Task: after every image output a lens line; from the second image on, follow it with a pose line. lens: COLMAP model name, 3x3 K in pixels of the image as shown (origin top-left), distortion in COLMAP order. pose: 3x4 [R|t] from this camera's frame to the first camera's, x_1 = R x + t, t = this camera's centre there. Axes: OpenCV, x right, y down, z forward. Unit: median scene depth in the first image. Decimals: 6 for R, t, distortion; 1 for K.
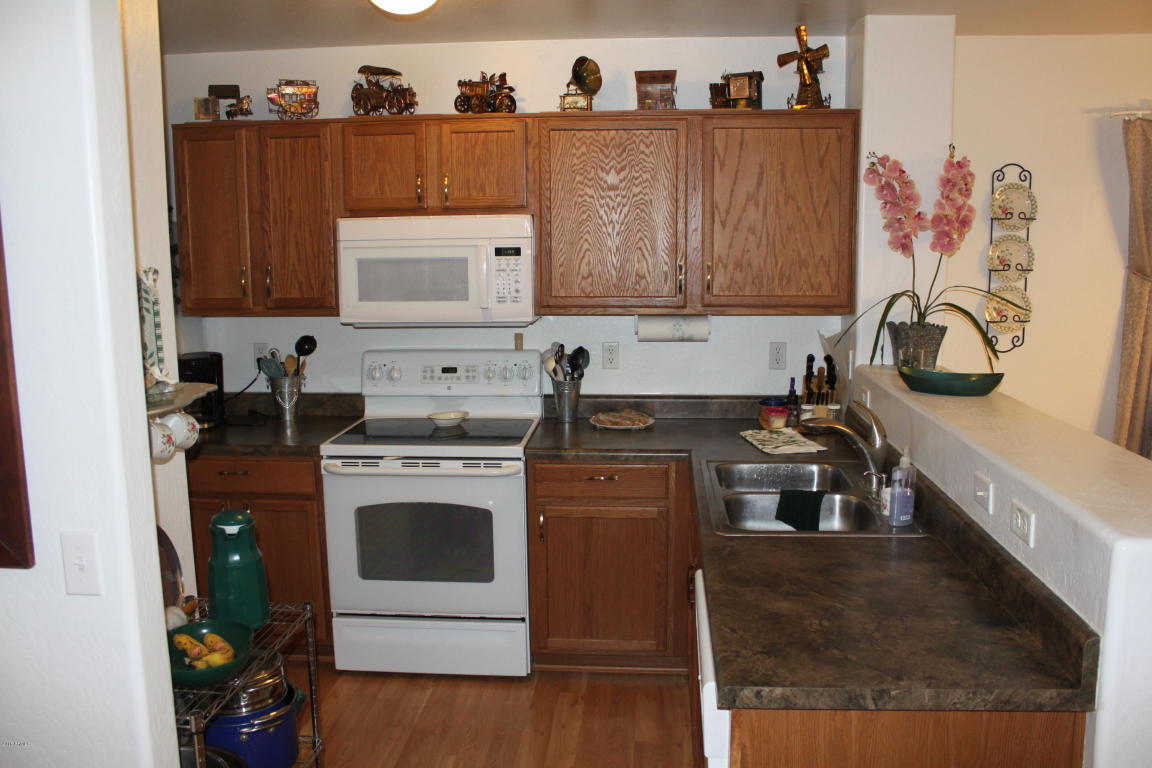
lens RADIAL K [[955.2, 0, 584.8], [0, 955.2, 383.8], [0, 0, 1]] dist [-0.160786, 0.150817]
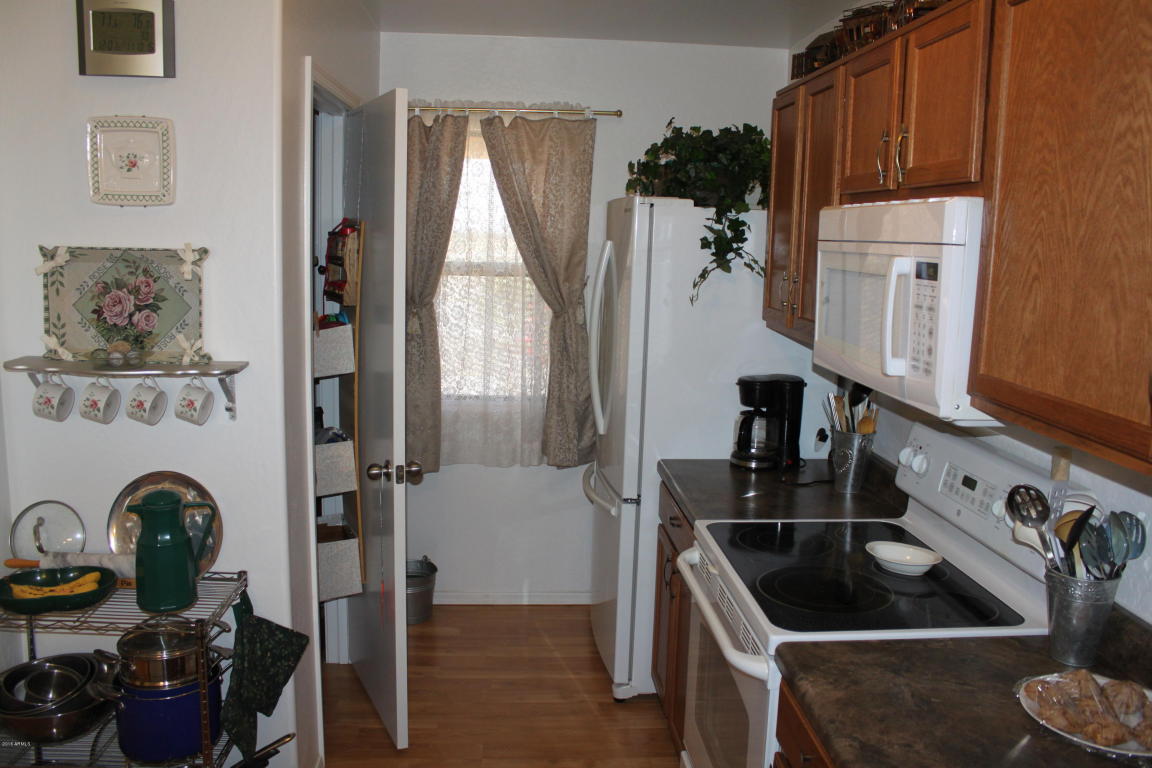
lens RADIAL K [[955.2, 0, 584.8], [0, 955.2, 383.8], [0, 0, 1]] dist [-0.160786, 0.150817]
pose [[0.144441, 0.164739, -0.975704, 0.384889], [-0.177281, 0.974398, 0.138274, -0.117599], [0.973503, 0.153001, 0.169948, 0.751149]]
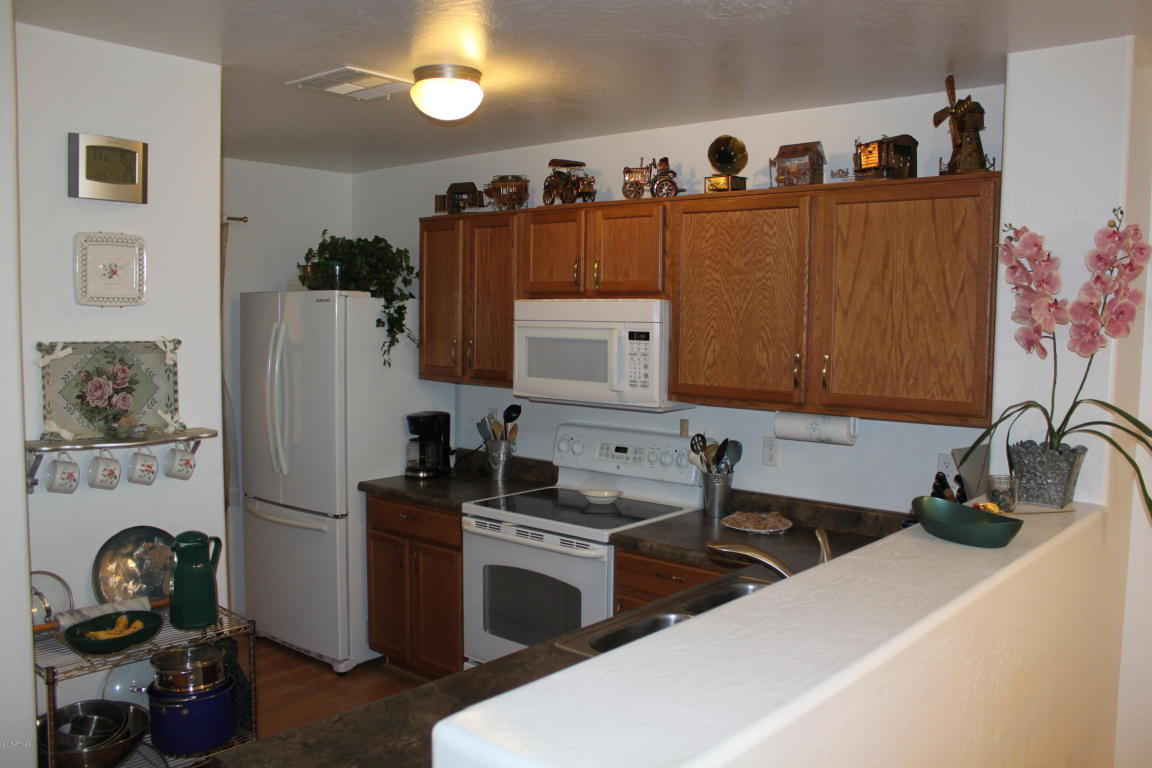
lens RADIAL K [[955.2, 0, 584.8], [0, 955.2, 383.8], [0, 0, 1]] dist [-0.160786, 0.150817]
pose [[0.804469, 0.060626, -0.590893, 0.468699], [-0.106122, 0.993442, -0.042553, -0.040496], [0.584438, 0.096939, 0.805627, 0.165706]]
